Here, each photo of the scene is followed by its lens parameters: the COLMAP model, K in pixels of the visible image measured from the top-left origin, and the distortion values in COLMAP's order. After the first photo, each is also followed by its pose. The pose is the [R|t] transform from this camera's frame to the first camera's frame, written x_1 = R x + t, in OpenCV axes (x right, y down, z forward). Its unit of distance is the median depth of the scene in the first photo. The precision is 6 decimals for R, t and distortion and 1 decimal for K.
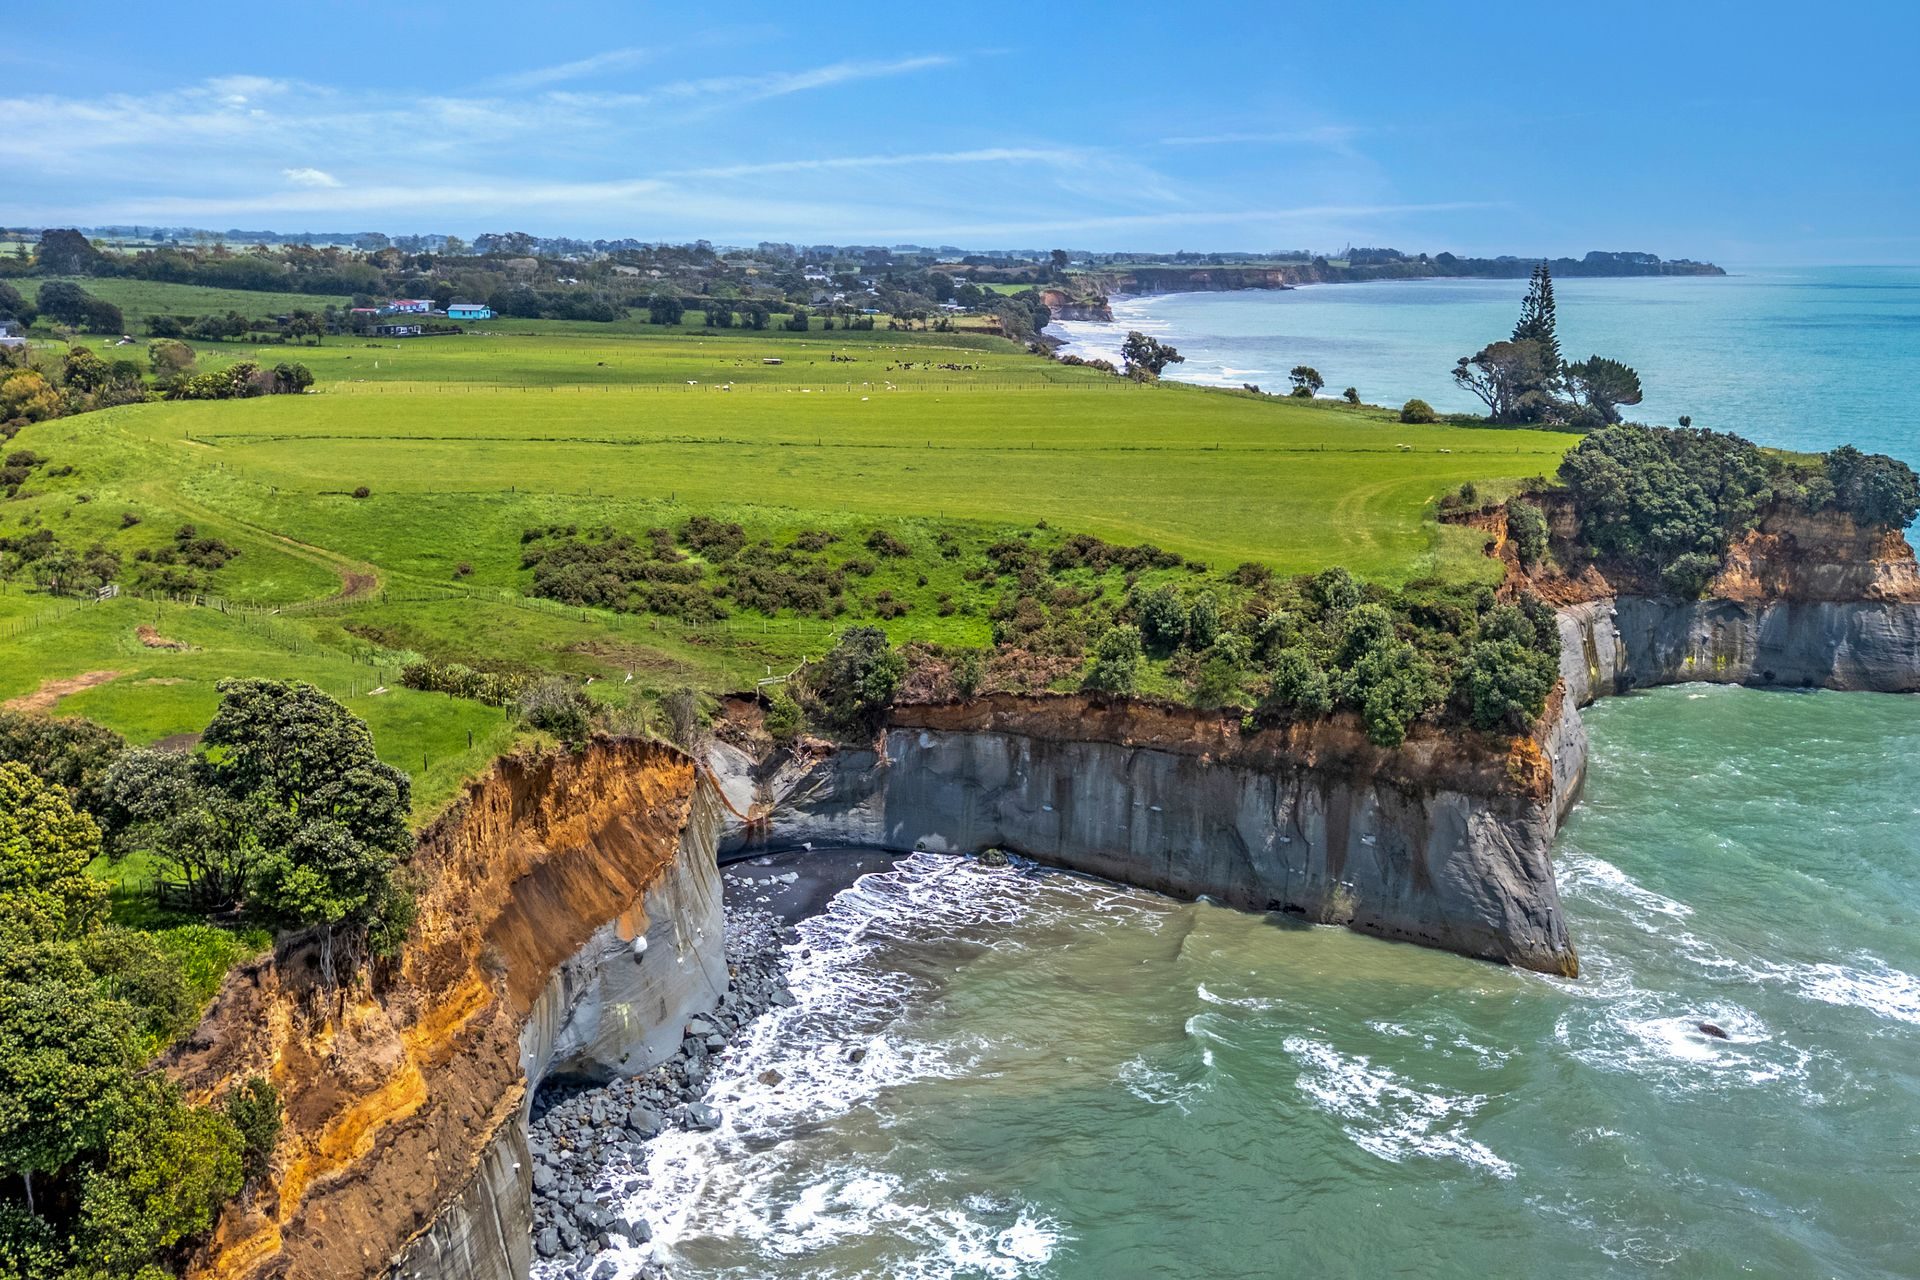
lens RADIAL K [[1678.1, 0, 954.6], [0, 1678.1, 641.1], [0, 0, 1]] dist [0.108695, -0.179609]
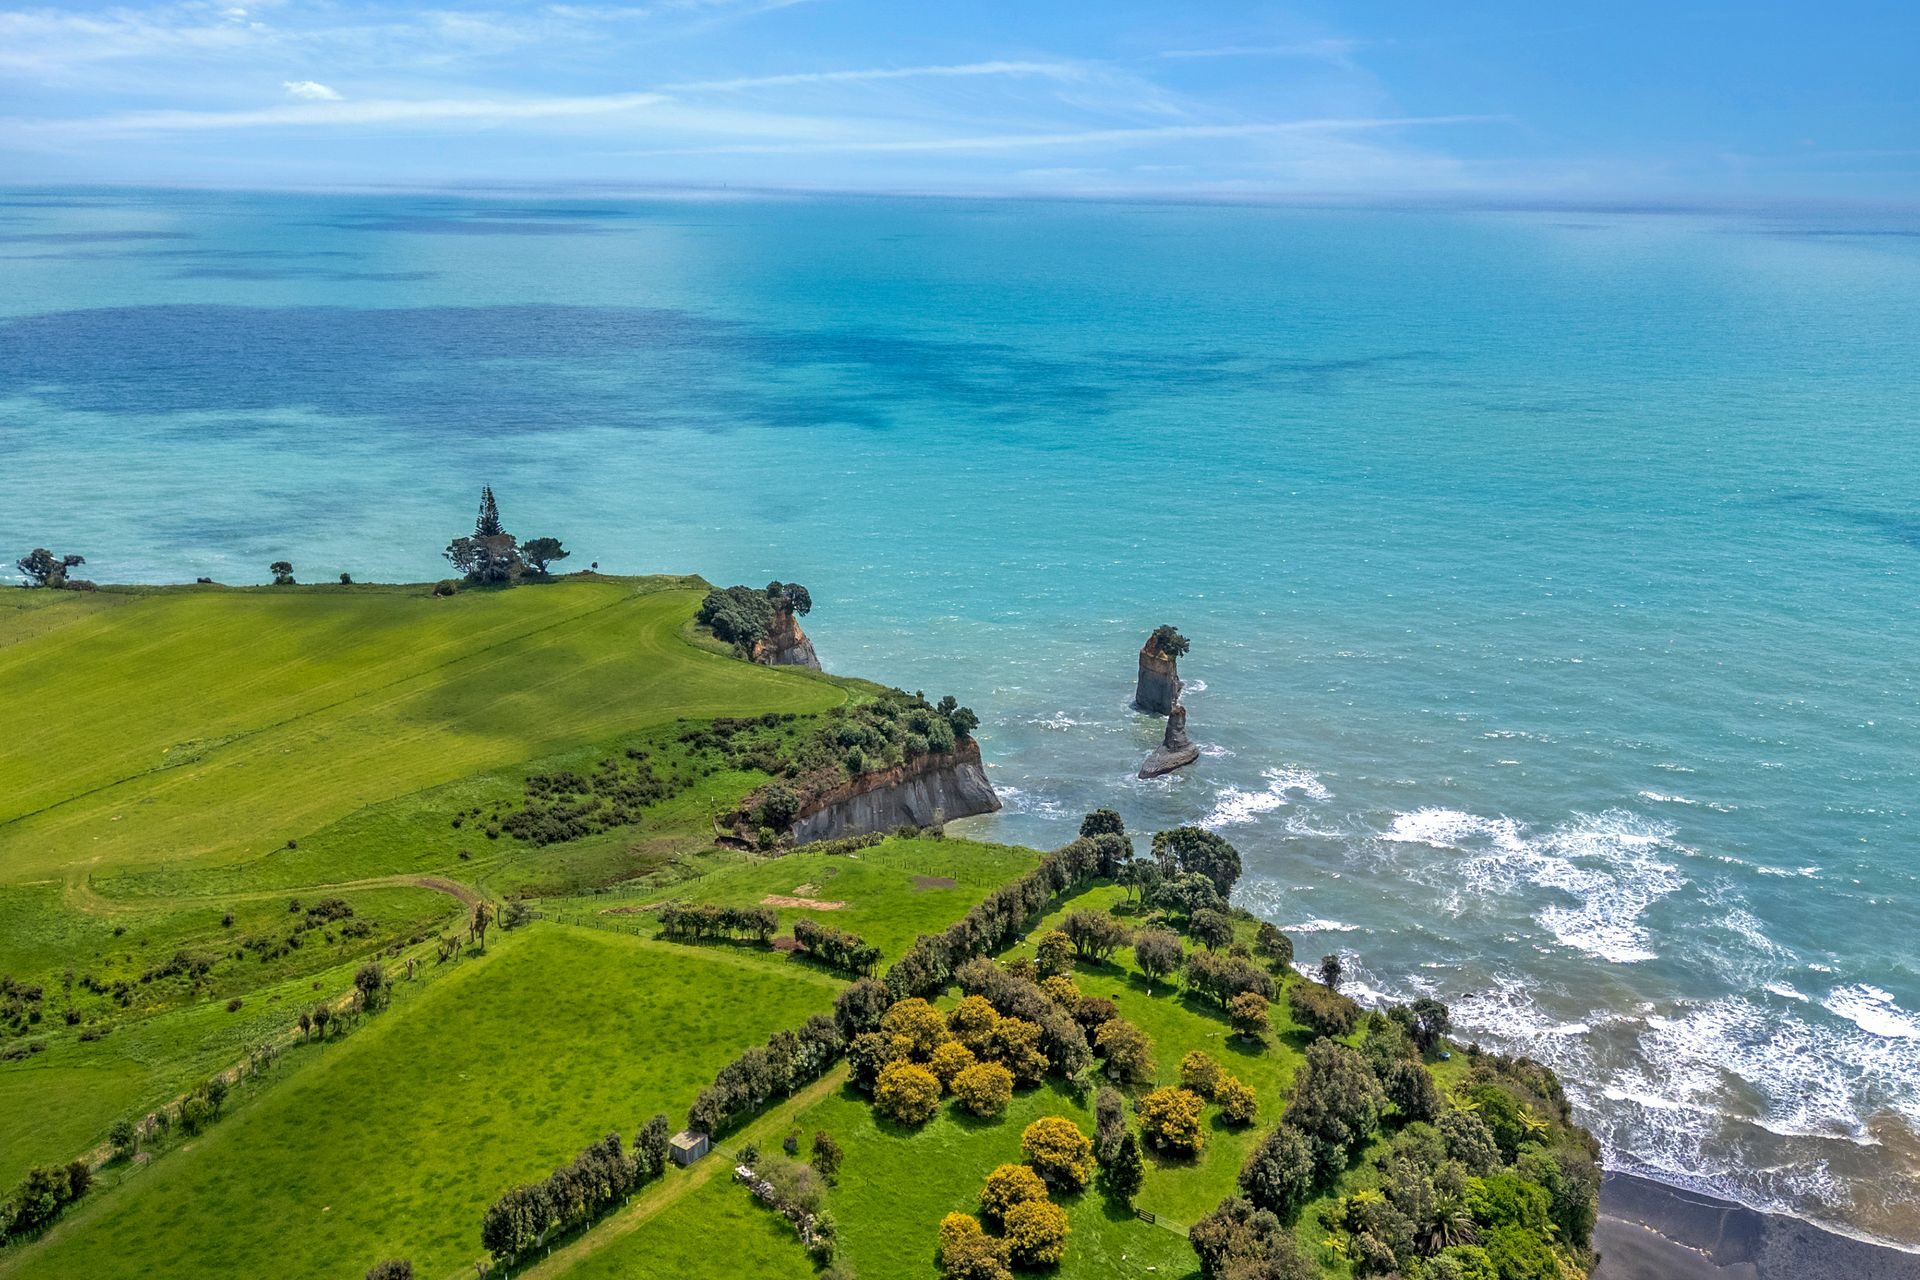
lens RADIAL K [[1678.1, 0, 954.6], [0, 1678.1, 641.1], [0, 0, 1]] dist [0.108695, -0.179609]
pose [[0.380040, -0.256522, 0.888688, -1.657947], [0.205883, 0.960132, 0.189101, -0.493258], [-0.901766, 0.111100, 0.417702, -0.151954]]
